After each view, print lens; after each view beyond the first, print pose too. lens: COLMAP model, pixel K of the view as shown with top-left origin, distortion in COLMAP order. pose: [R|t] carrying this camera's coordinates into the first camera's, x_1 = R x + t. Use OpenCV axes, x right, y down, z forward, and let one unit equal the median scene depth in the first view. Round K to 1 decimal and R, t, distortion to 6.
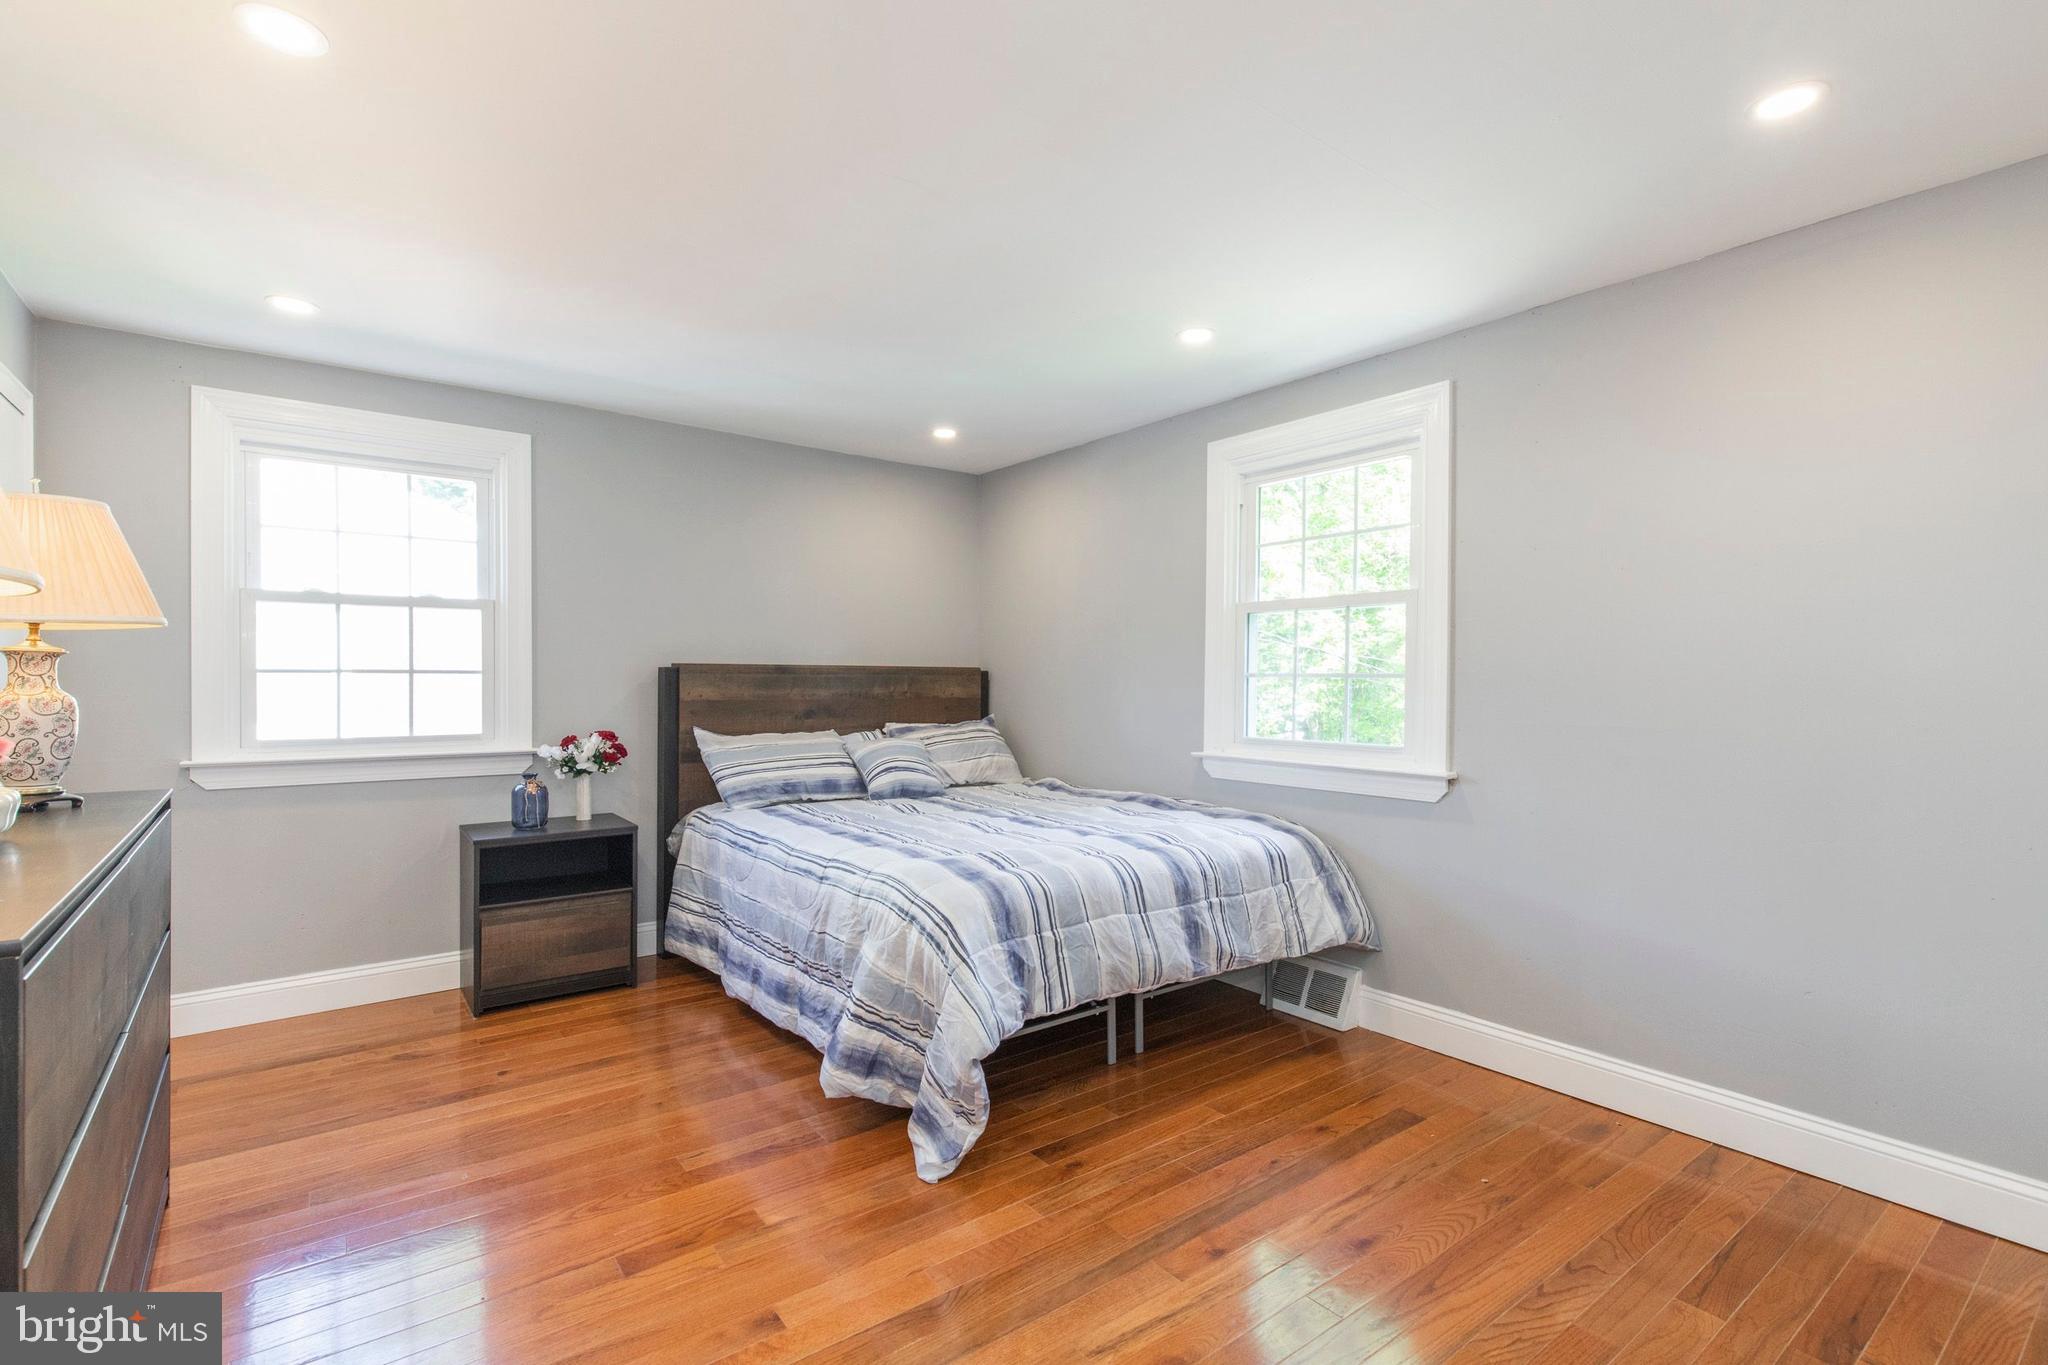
lens RADIAL K [[945.6, 0, 1020.9], [0, 945.6, 692.9], [0, 0, 1]] dist [0.002819, 0.000077]
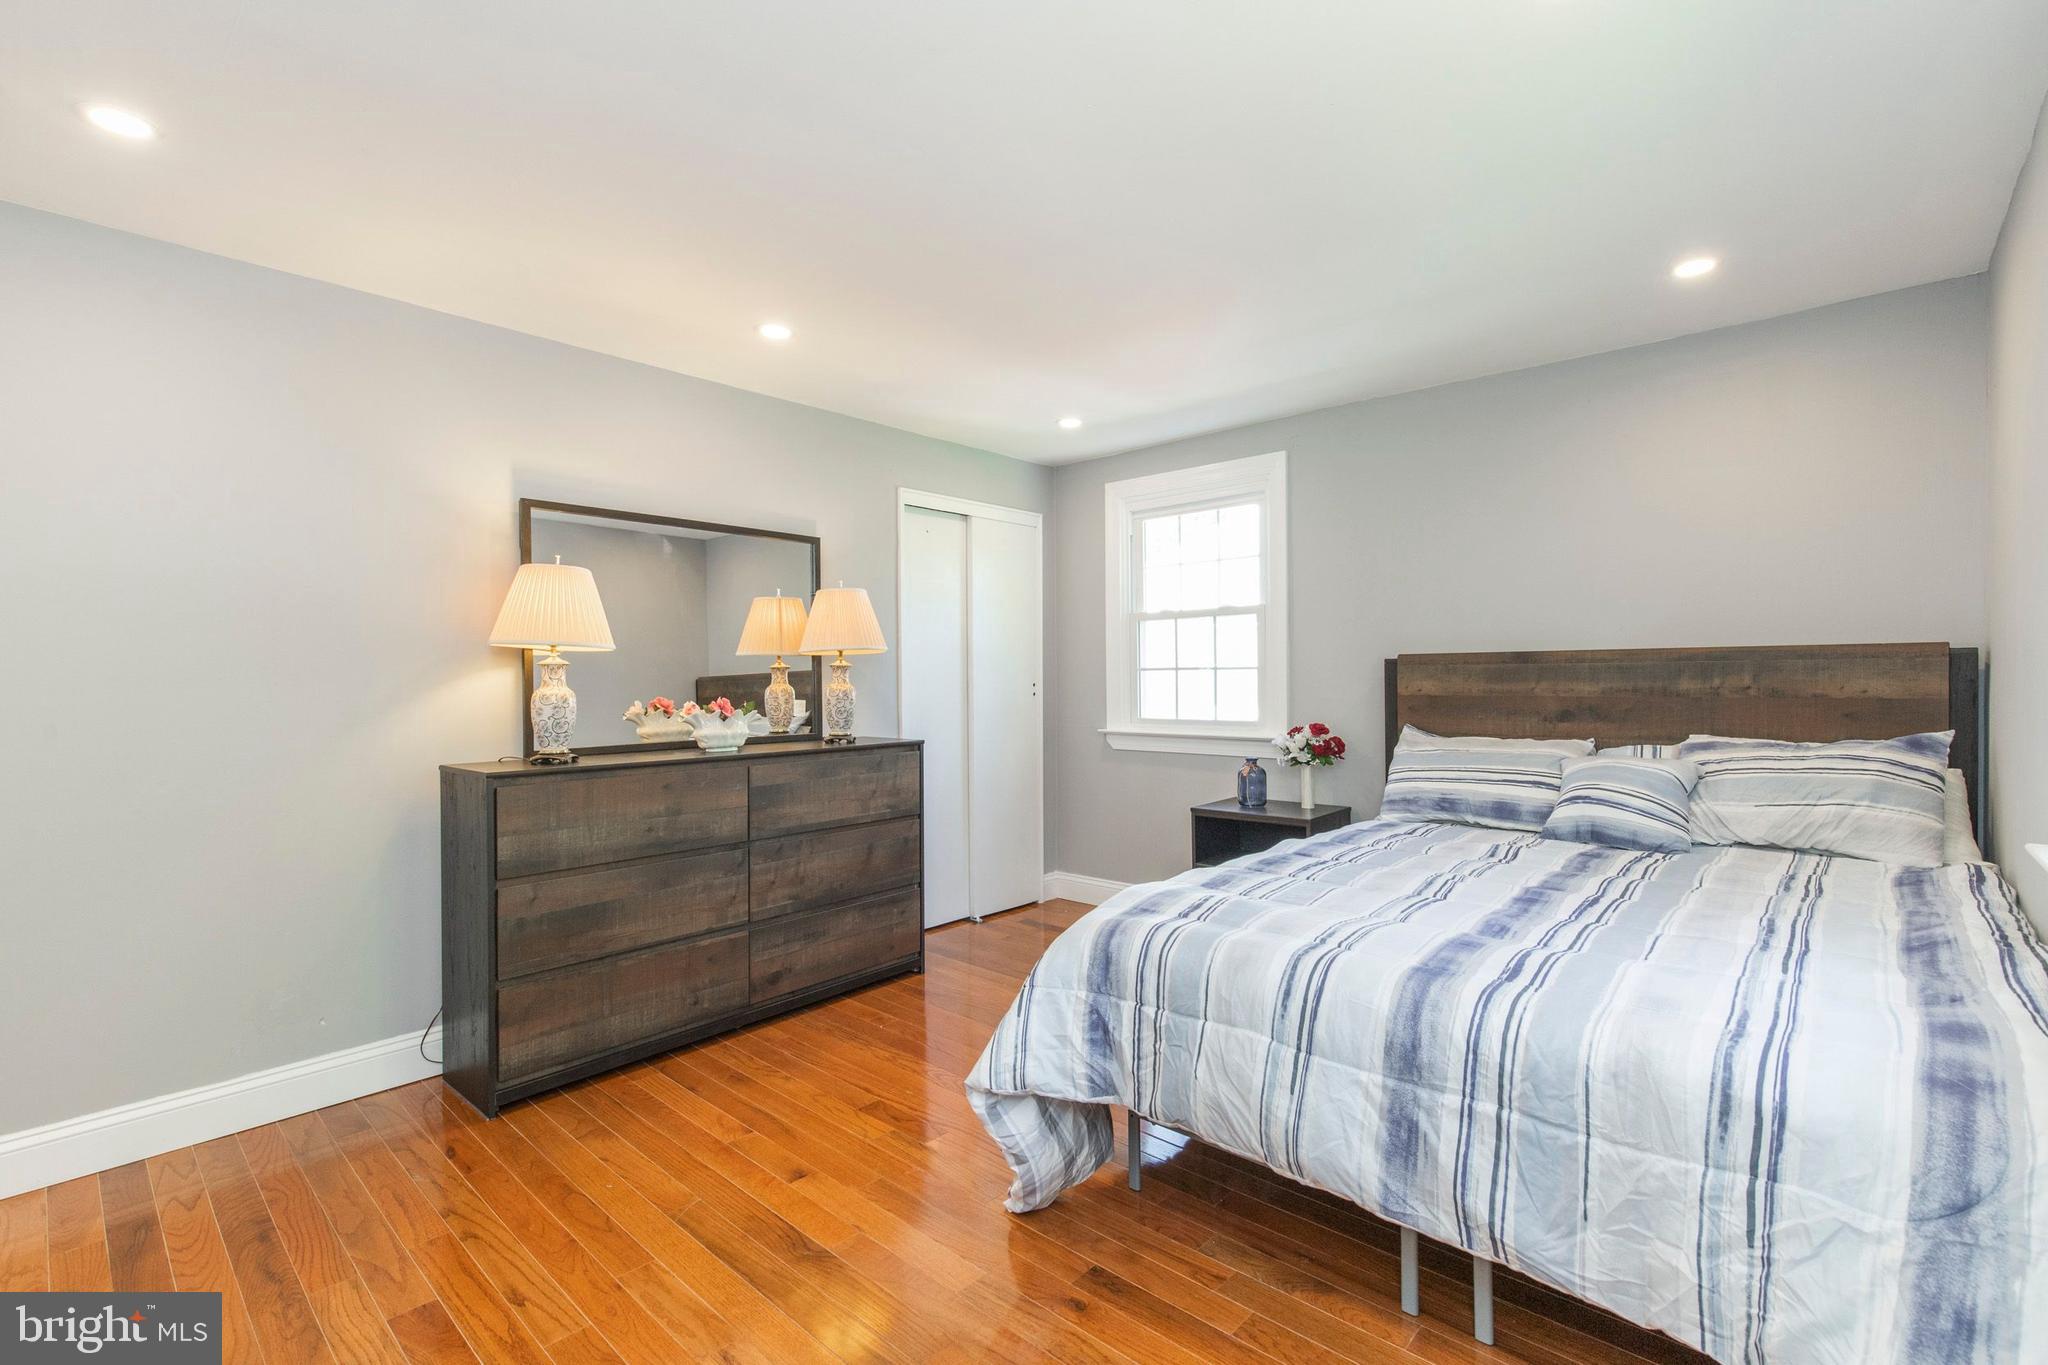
lens RADIAL K [[934.5, 0, 1024.0], [0, 934.5, 682.5], [0, 0, 1]] dist [-0.001989, -0.000582]
pose [[0.170536, 0.001134, -0.985351, 0.583578], [-0.002019, 0.999998, 0.000802, -0.005269], [0.985349, 0.001853, 0.170538, 0.606570]]
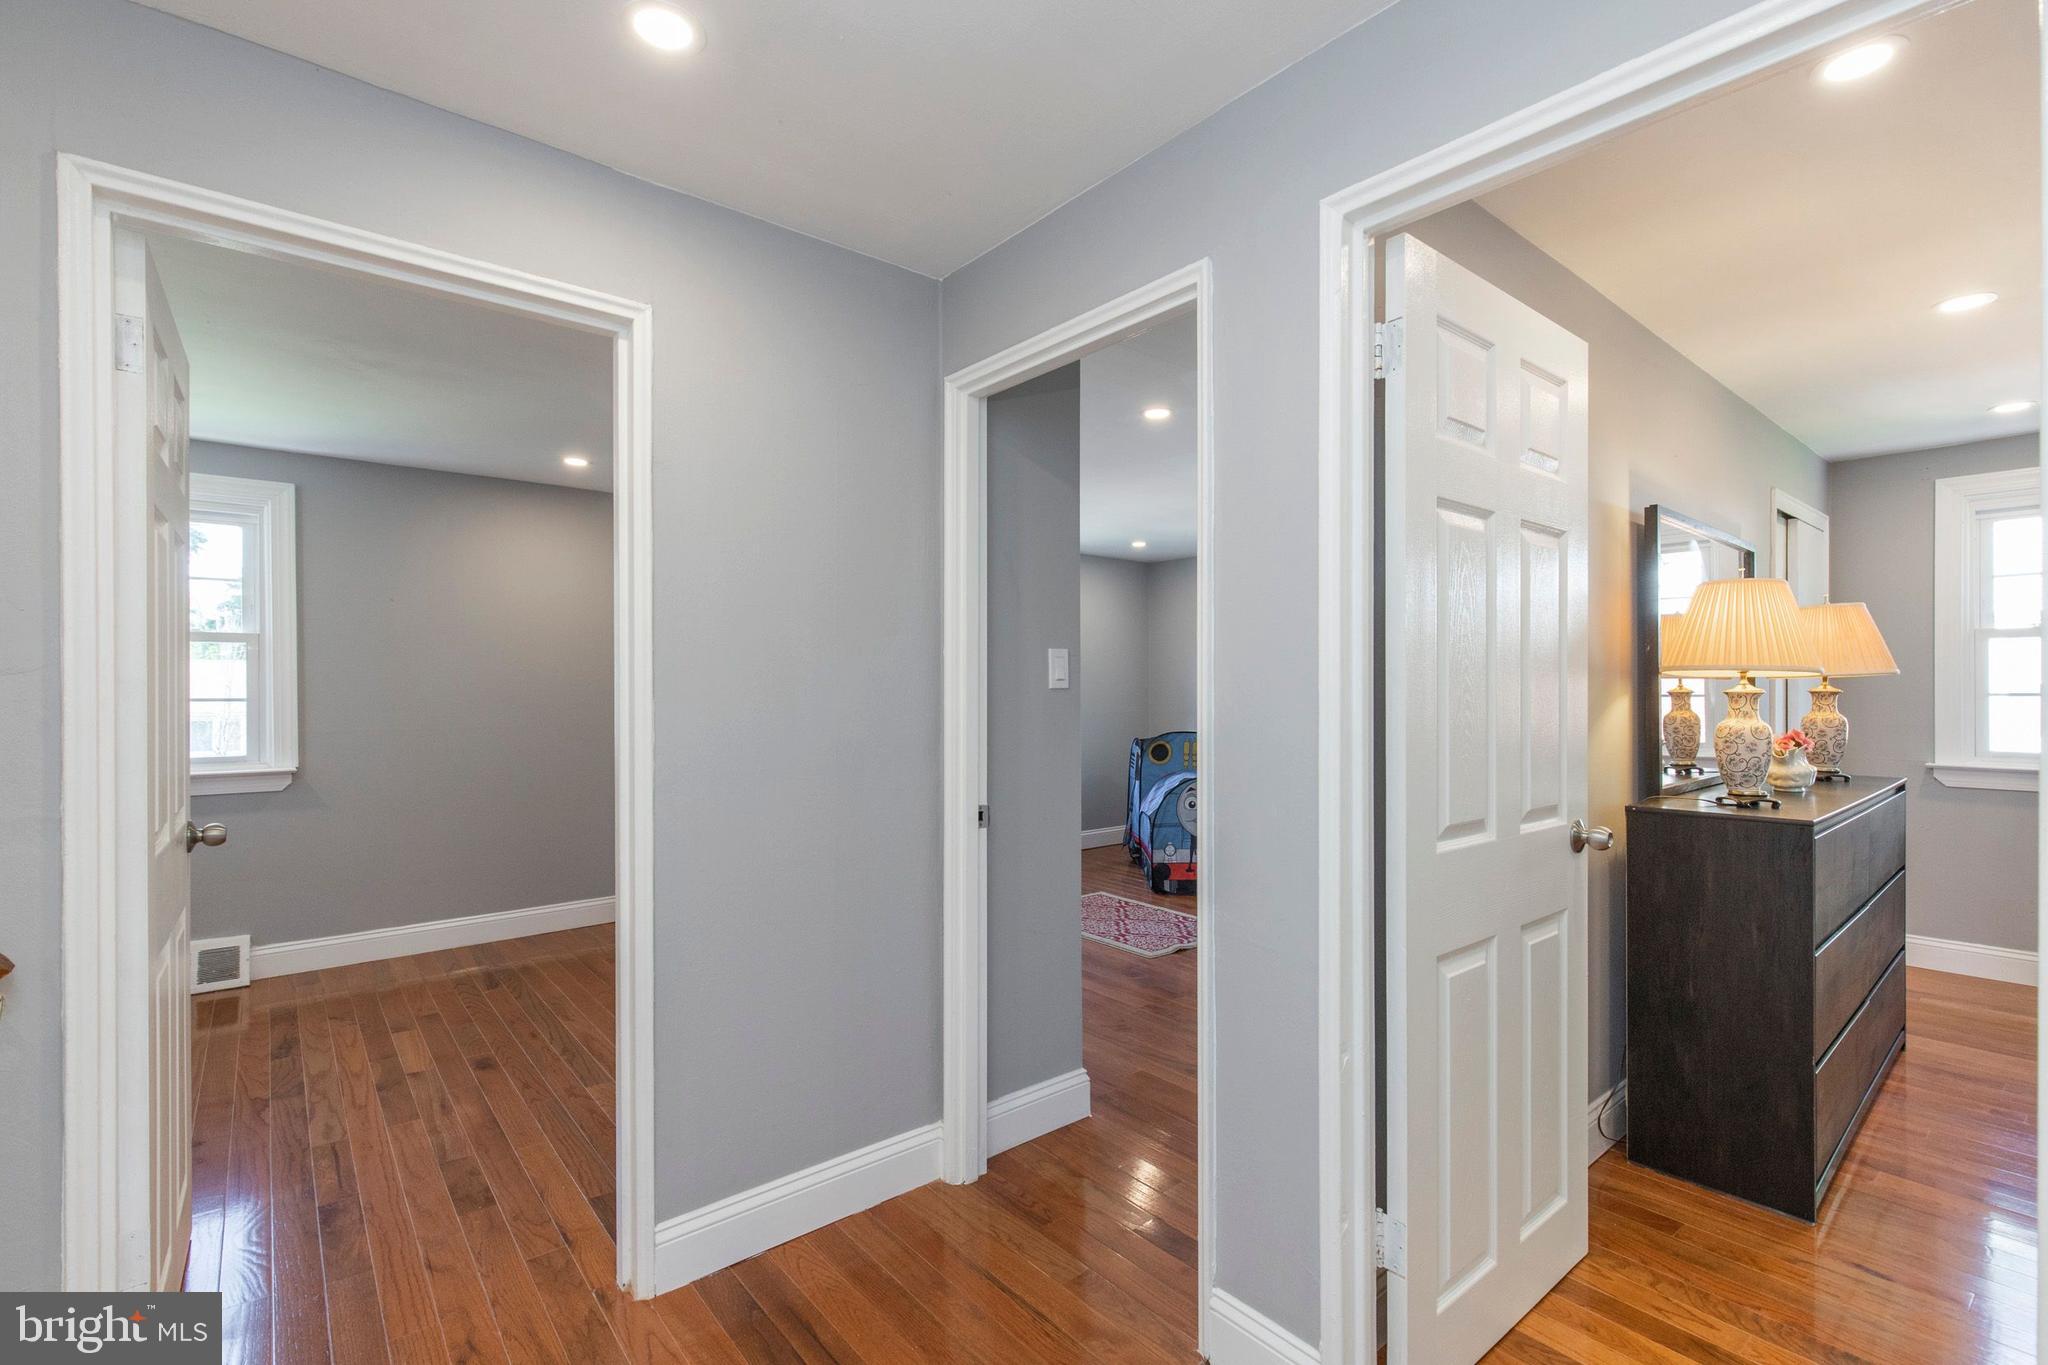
lens RADIAL K [[945.6, 0, 1020.9], [0, 945.6, 692.9], [0, 0, 1]] dist [0.002819, 0.000077]
pose [[0.056660, 0.001829, -0.998392, 0.376565], [-0.008411, 0.999964, 0.001355, -0.017652], [0.998358, 0.008321, 0.056673, -0.352508]]
